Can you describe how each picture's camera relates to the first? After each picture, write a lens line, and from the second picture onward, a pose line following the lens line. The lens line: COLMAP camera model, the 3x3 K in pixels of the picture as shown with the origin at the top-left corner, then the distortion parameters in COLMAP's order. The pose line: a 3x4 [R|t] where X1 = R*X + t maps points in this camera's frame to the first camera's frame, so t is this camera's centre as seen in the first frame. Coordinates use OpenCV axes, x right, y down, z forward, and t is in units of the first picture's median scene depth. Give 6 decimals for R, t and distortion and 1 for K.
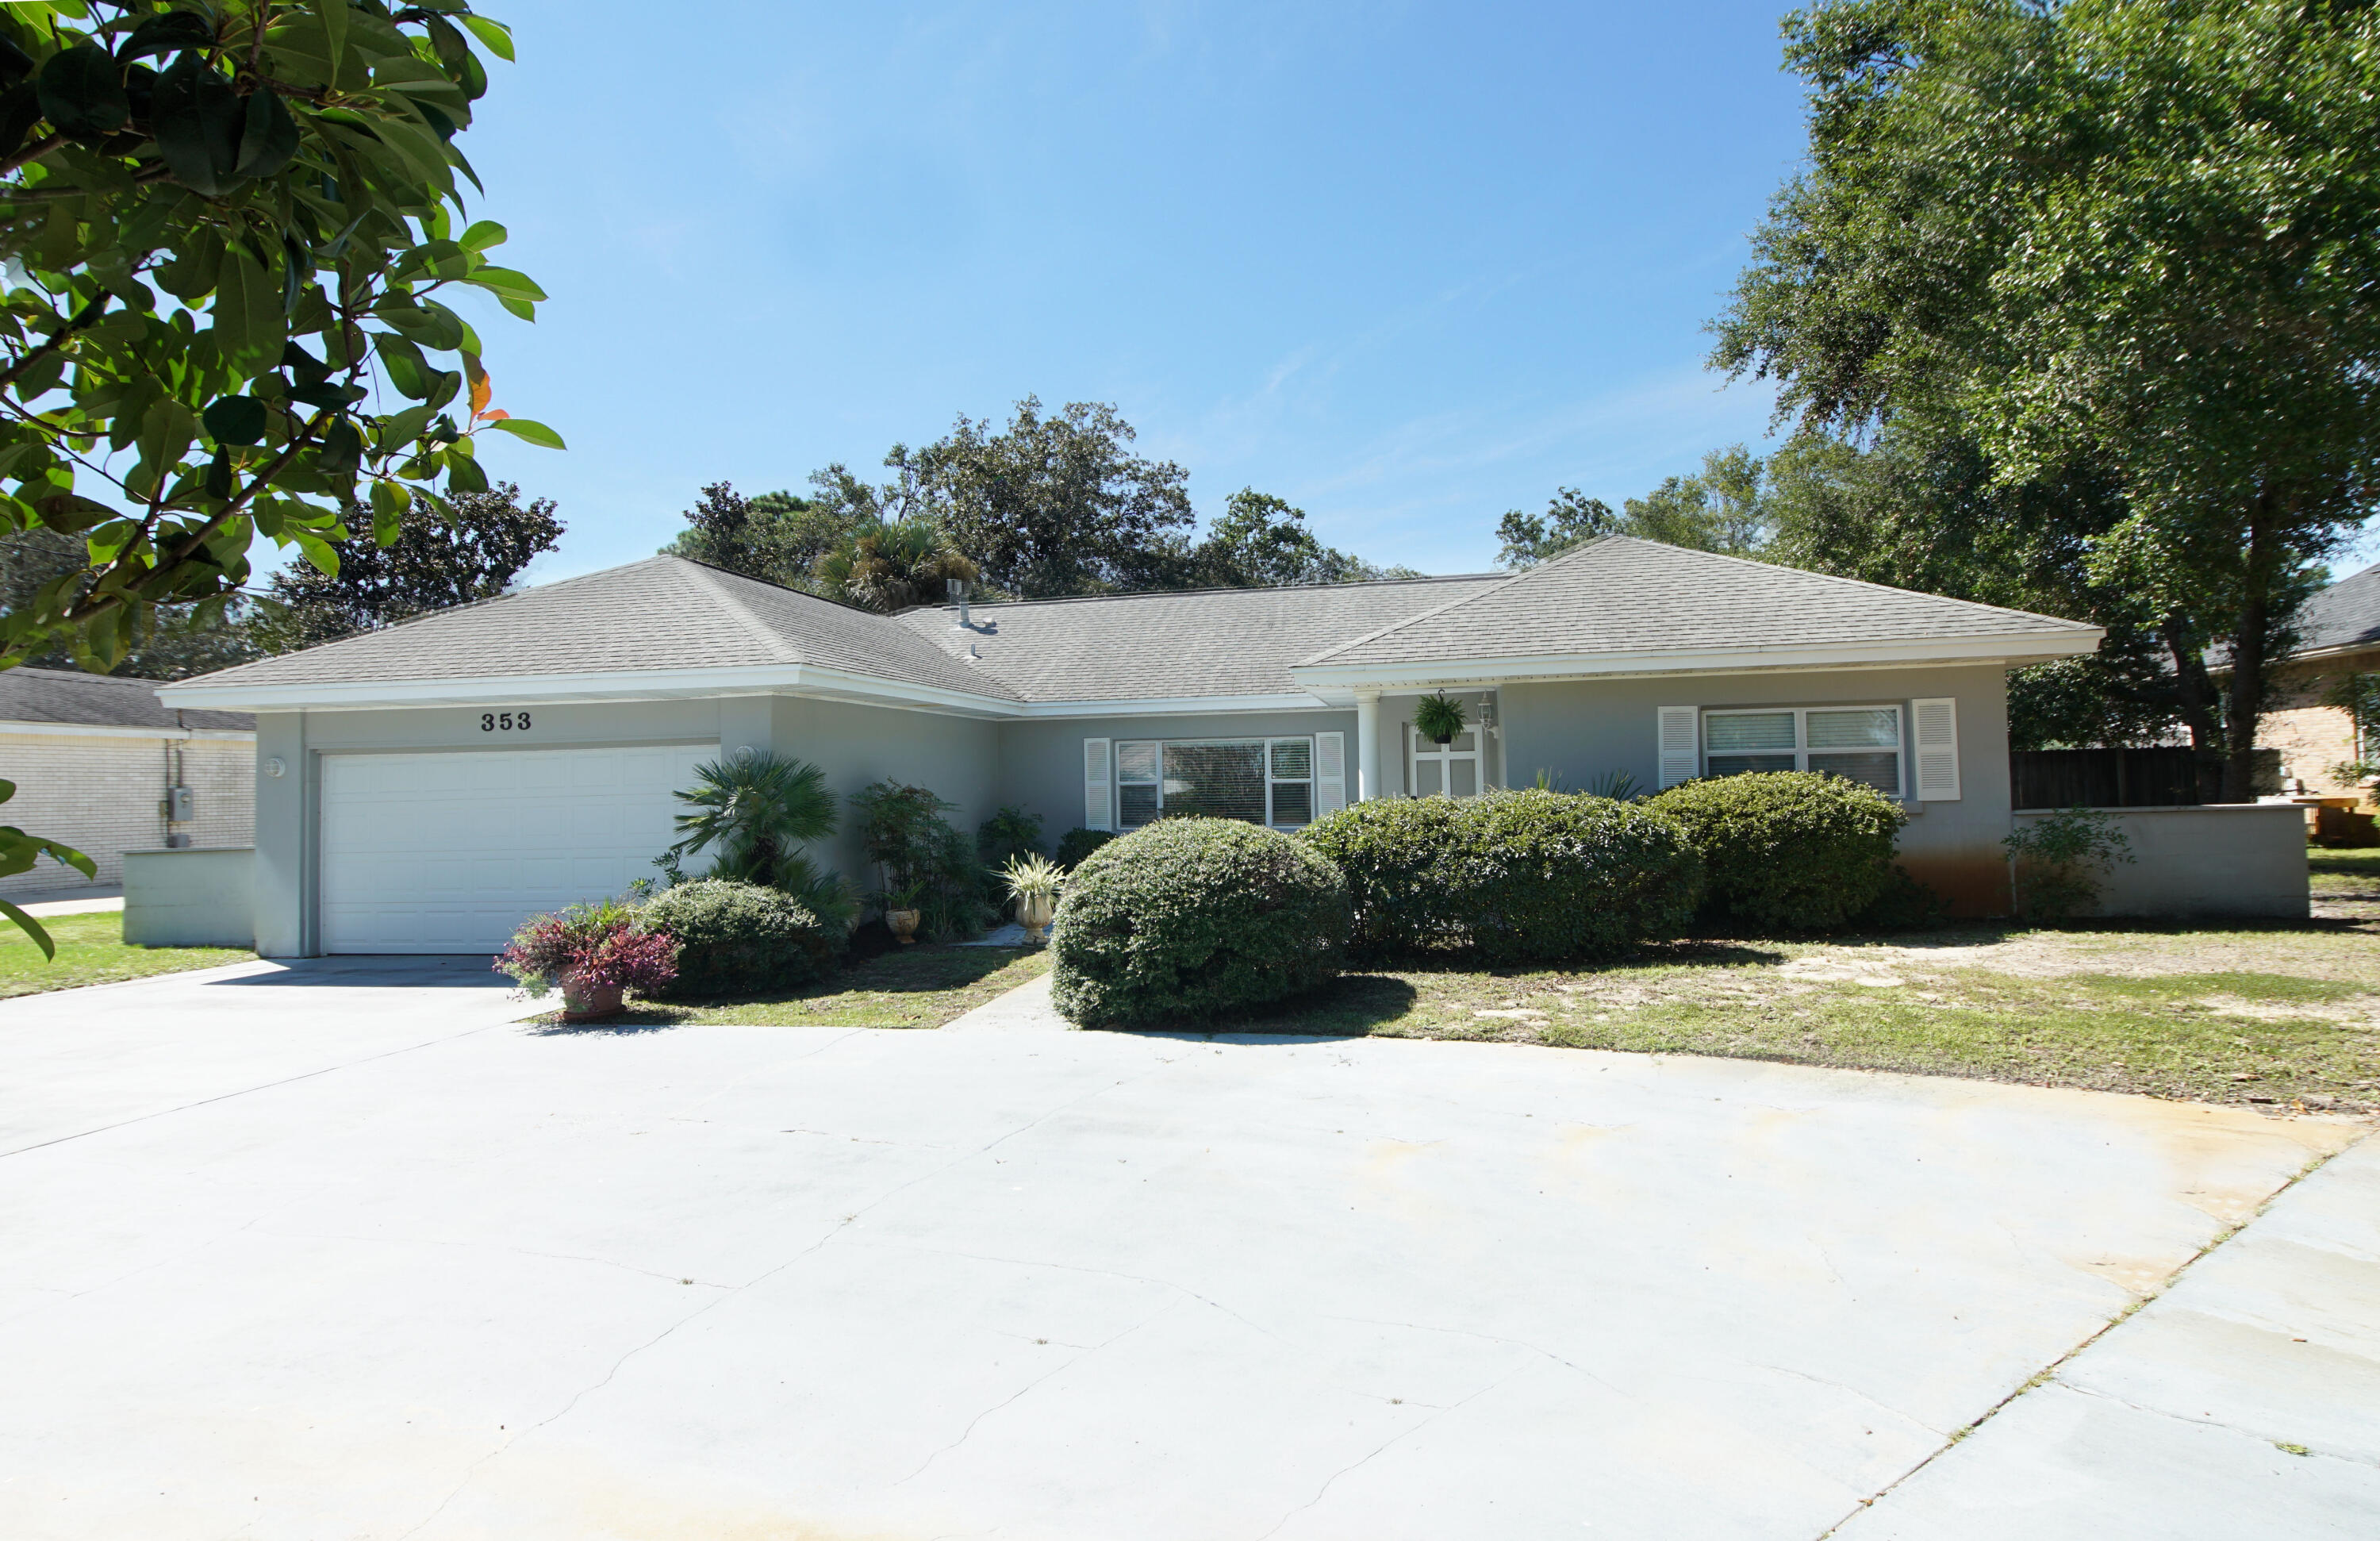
lens RADIAL K [[1297.6, 0, 1179.9], [0, 1297.6, 740.1], [0, 0, 1]] dist [0.023814, -0.021081]
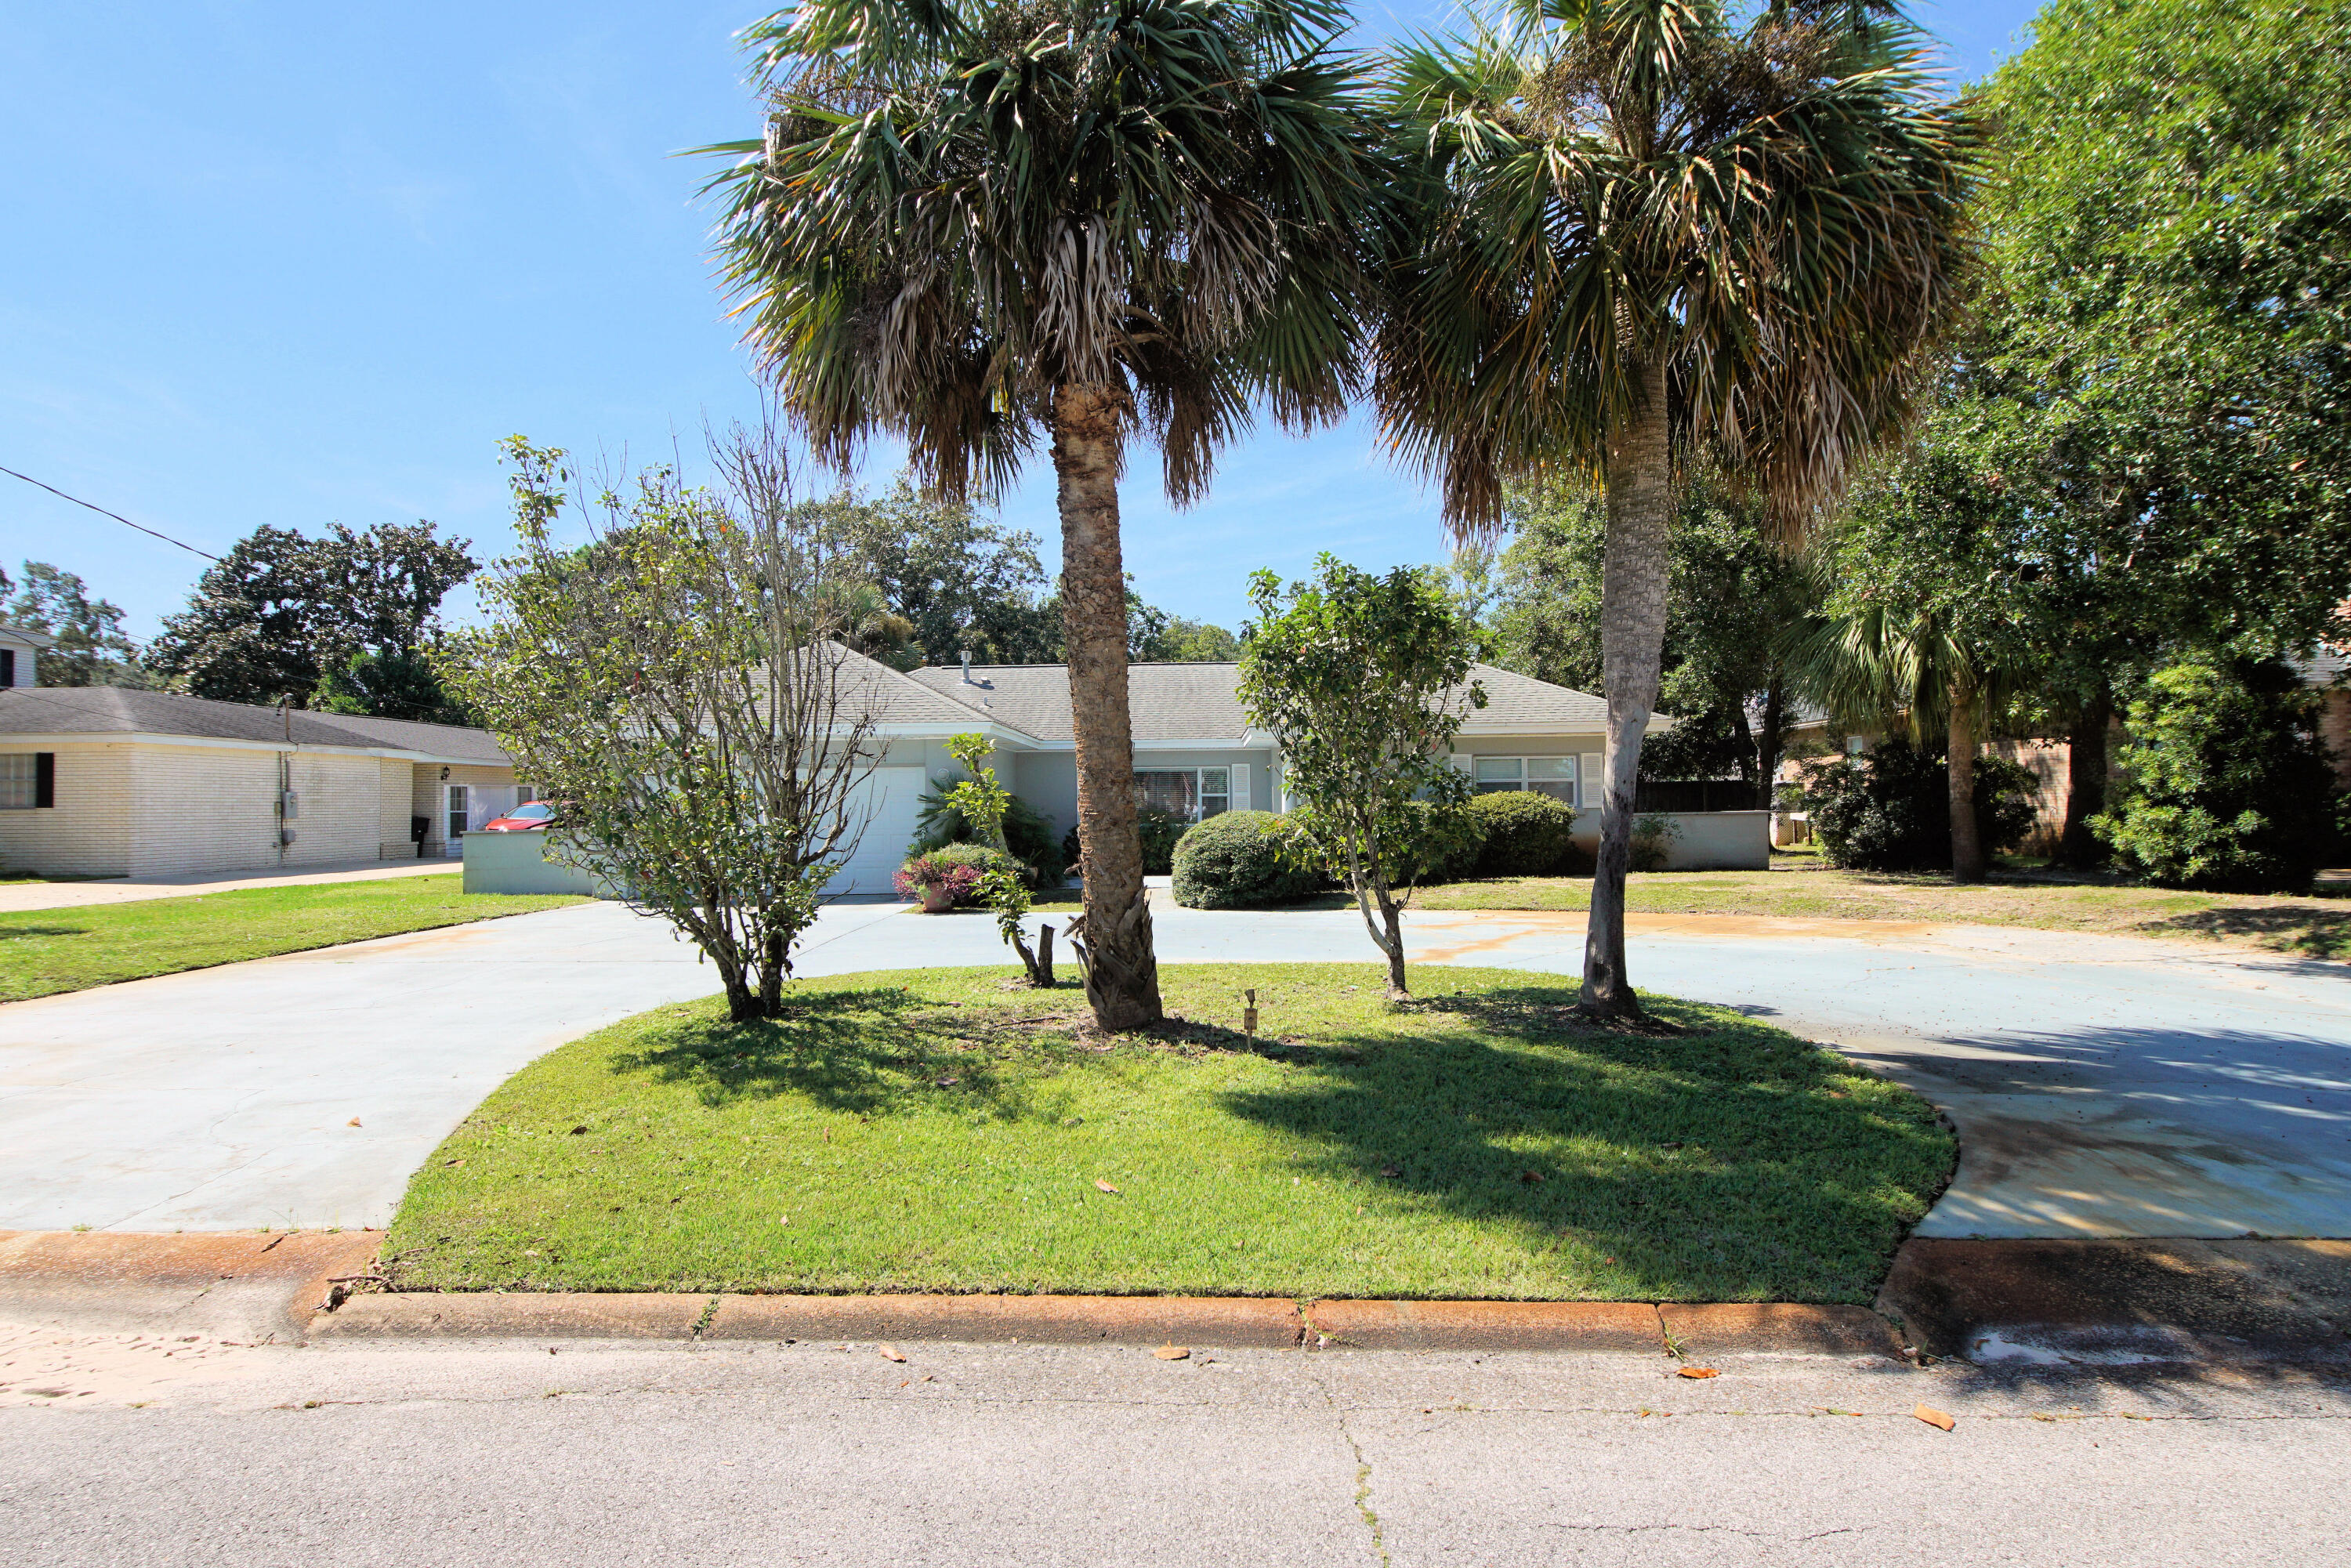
lens RADIAL K [[1258.1, 0, 1182.6], [0, 1258.1, 803.2], [0, 0, 1]] dist [0.030778, -0.027939]
pose [[0.980329, 0.009904, 0.197124, -0.336551], [-0.016392, 0.999375, 0.031308, -0.006573], [-0.196690, -0.033923, 0.979879, -0.628094]]
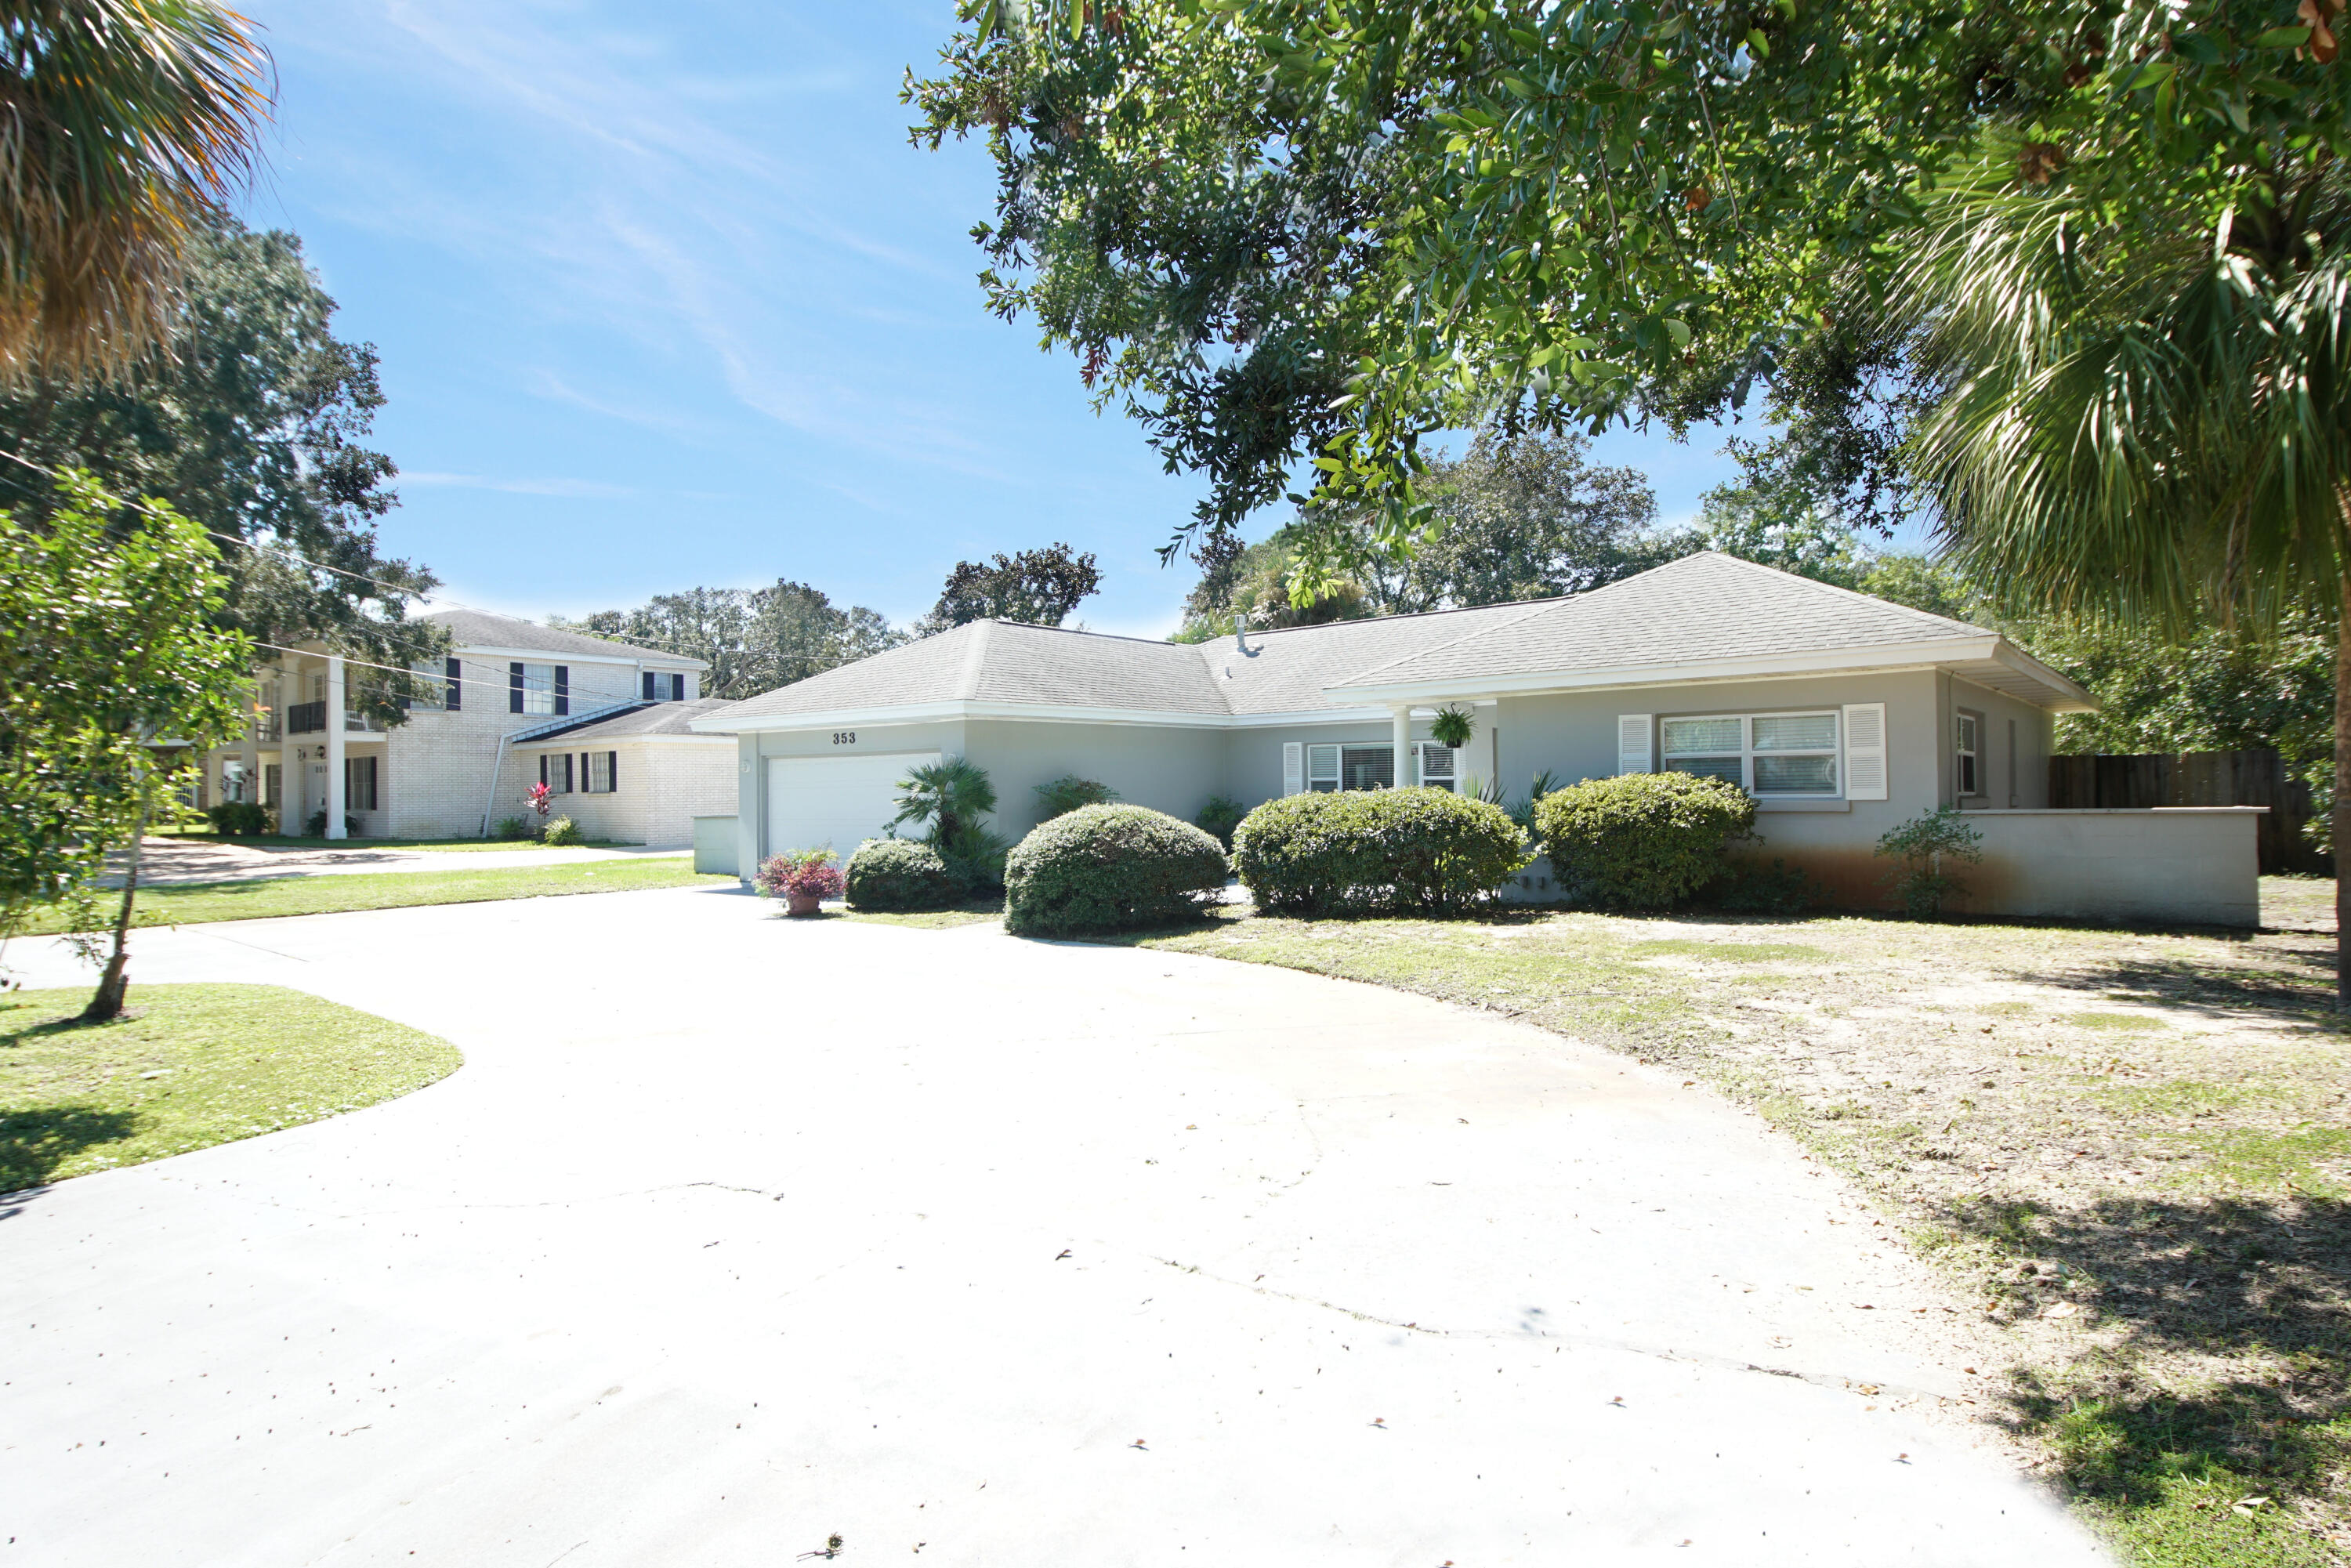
lens RADIAL K [[1258.1, 0, 1198.9], [0, 1258.1, 769.5], [0, 0, 1]] dist [0.030778, -0.027939]
pose [[0.894055, 0.001812, -0.447953, 0.541502], [0.009459, 0.999693, 0.022922, -0.007170], [0.447856, -0.024731, 0.893763, -0.165658]]
